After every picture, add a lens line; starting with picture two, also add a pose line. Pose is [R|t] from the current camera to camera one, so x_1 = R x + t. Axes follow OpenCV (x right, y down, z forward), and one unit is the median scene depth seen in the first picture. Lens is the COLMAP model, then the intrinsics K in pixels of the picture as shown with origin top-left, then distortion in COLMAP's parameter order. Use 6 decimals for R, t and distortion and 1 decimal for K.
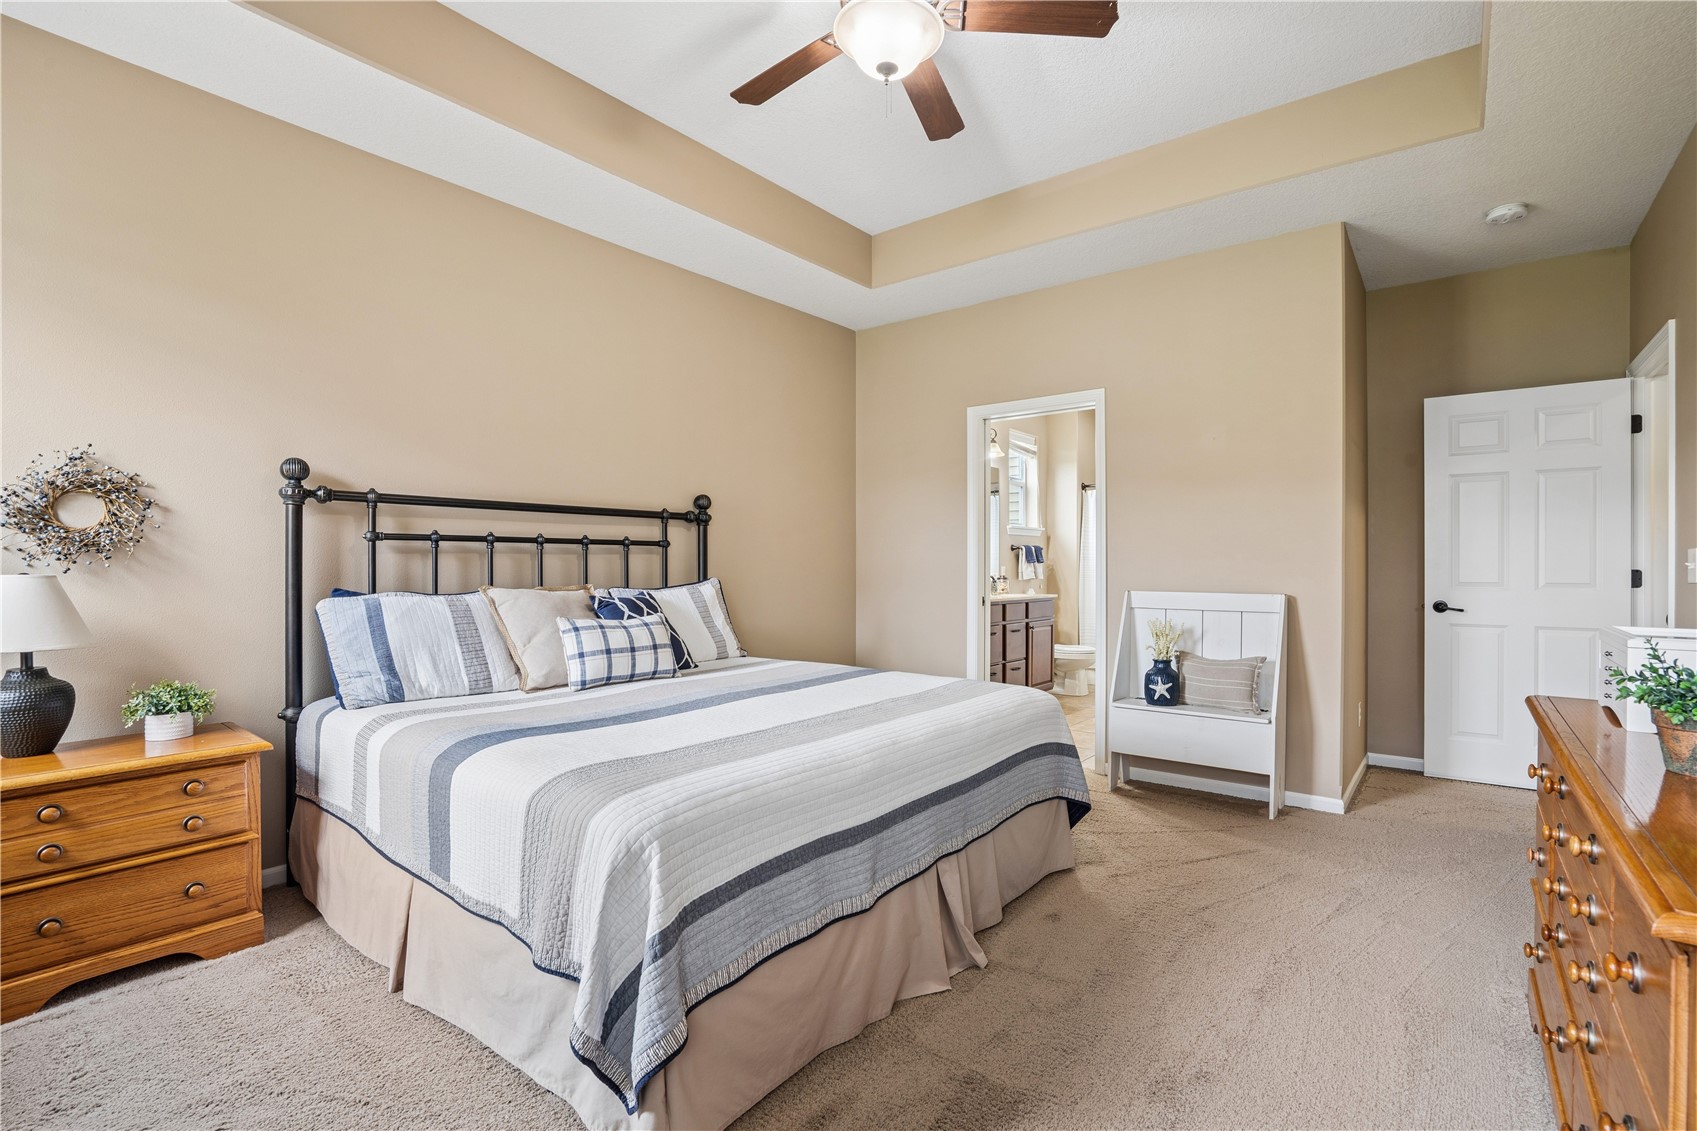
lens RADIAL K [[785.3, 0, 850.2], [0, 785.3, 562.9], [0, 0, 1]] dist [-0.033123, 0.010549]
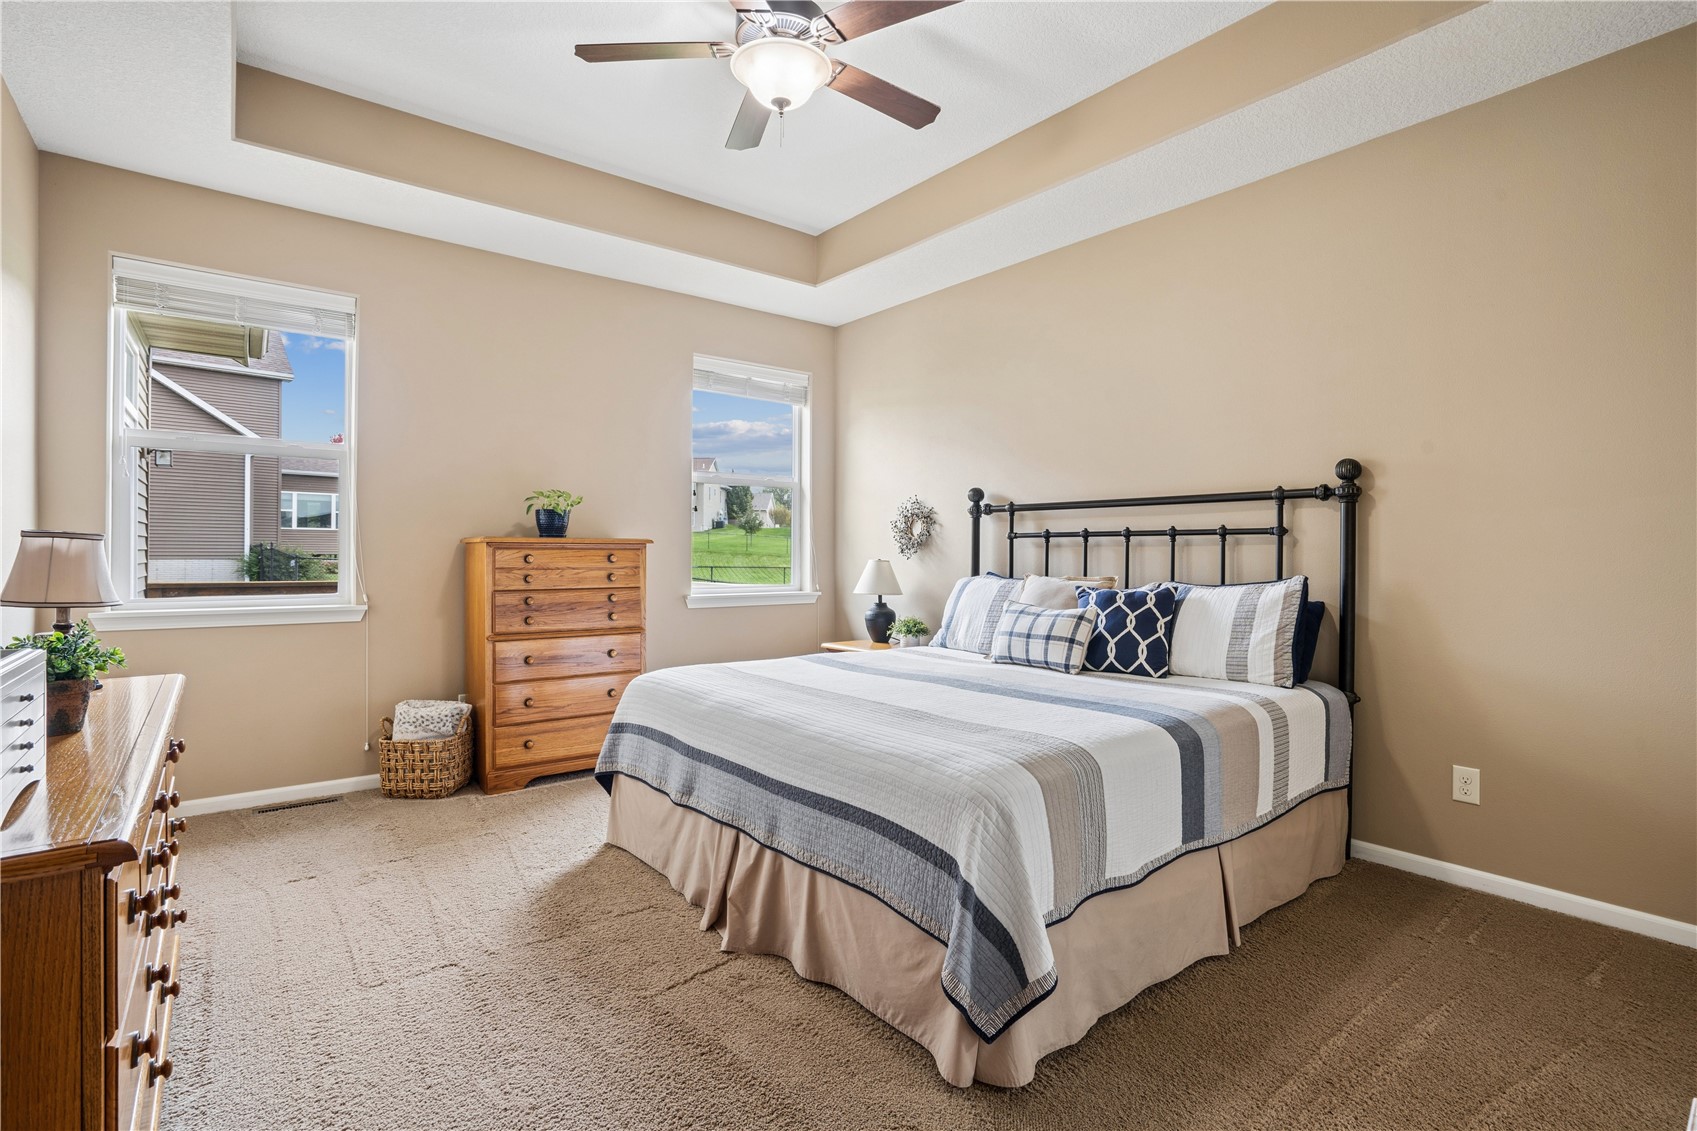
lens RADIAL K [[785.3, 0, 850.6], [0, 785.3, 556.3], [0, 0, 1]] dist [-0.033123, 0.010549]
pose [[-0.198954, 0.003115, -0.980004, 0.834771], [-0.002805, 0.999989, 0.003748, -0.001197], [0.980005, 0.003494, -0.198943, 0.998927]]
